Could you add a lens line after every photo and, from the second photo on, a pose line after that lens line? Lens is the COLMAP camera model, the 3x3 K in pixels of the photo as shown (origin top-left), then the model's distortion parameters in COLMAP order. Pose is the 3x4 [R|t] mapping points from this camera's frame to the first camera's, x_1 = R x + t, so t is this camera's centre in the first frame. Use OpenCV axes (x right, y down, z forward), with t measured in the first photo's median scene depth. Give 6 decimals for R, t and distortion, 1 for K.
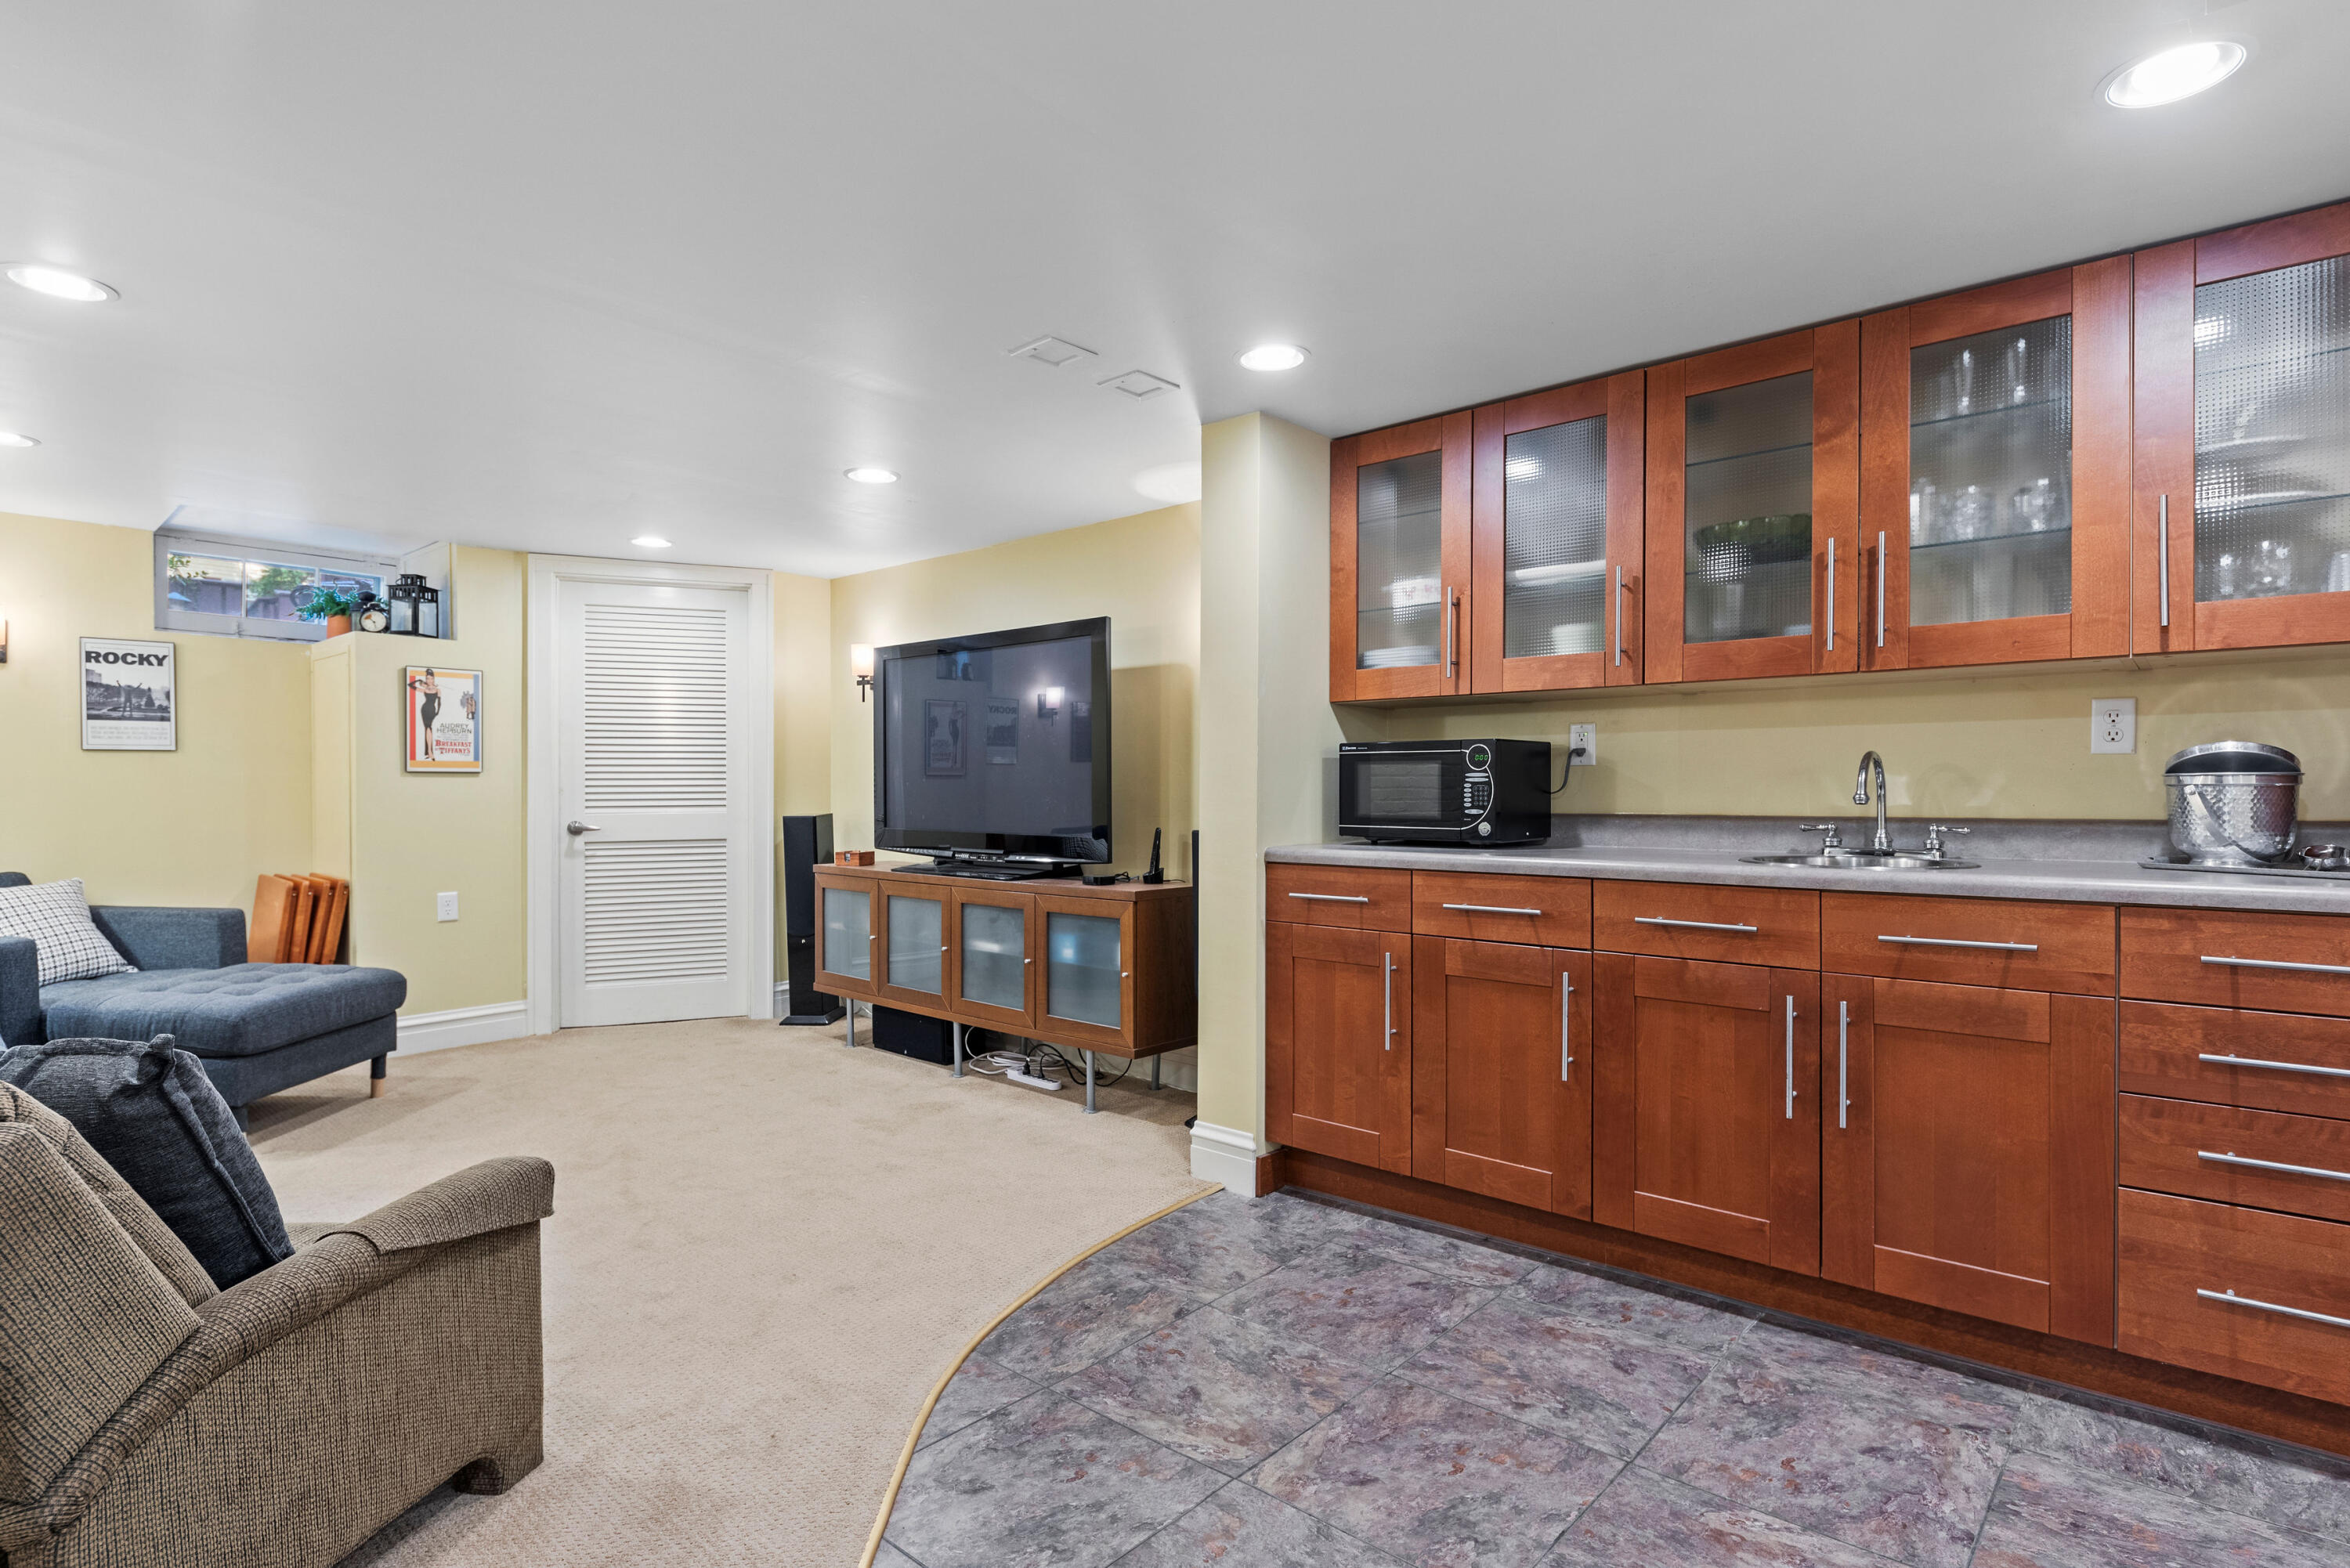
lens RADIAL K [[1175.4, 0, 1193.7], [0, 1175.4, 795.3], [0, 0, 1]] dist [0.006105, -0.004076]
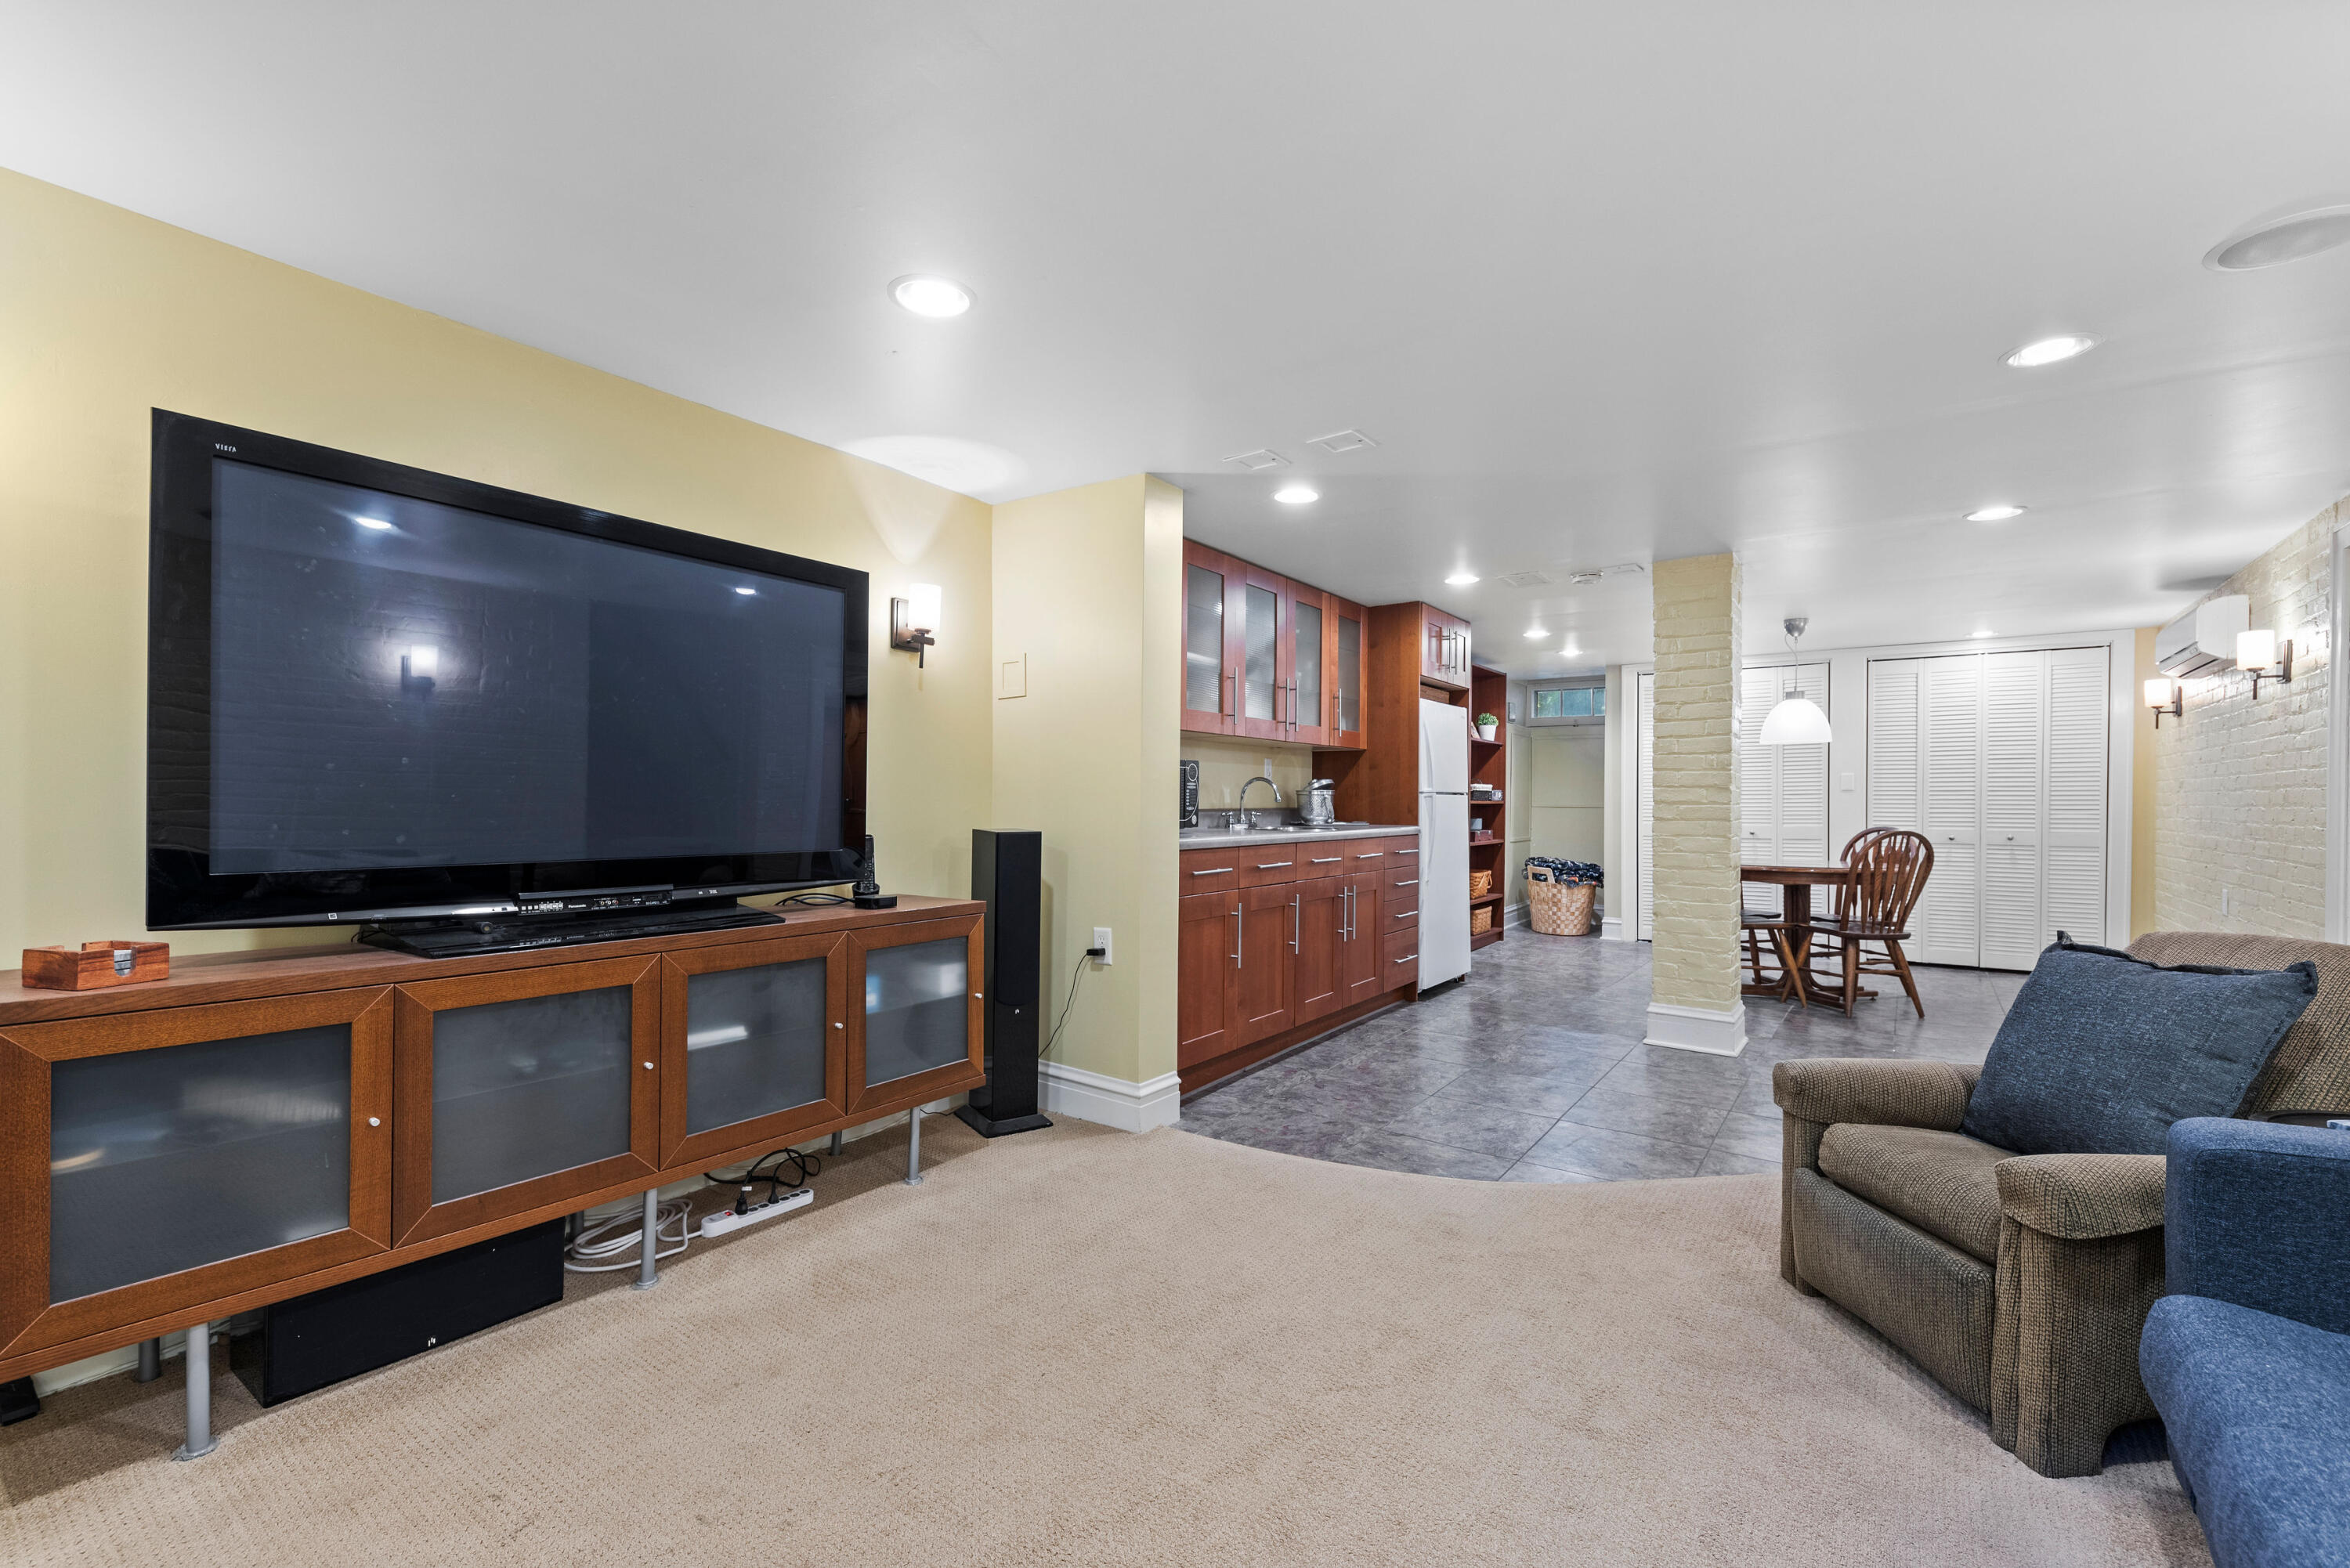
lens RADIAL K [[1044.7, 0, 1164.9], [0, 1044.7, 791.0], [0, 0, 1]] dist [-0.003327, -0.000180]
pose [[-0.117964, -0.000046, 0.993018, -0.761553], [-0.009259, 0.999957, -0.001053, -0.004211], [-0.992975, -0.009319, -0.117960, 0.835390]]
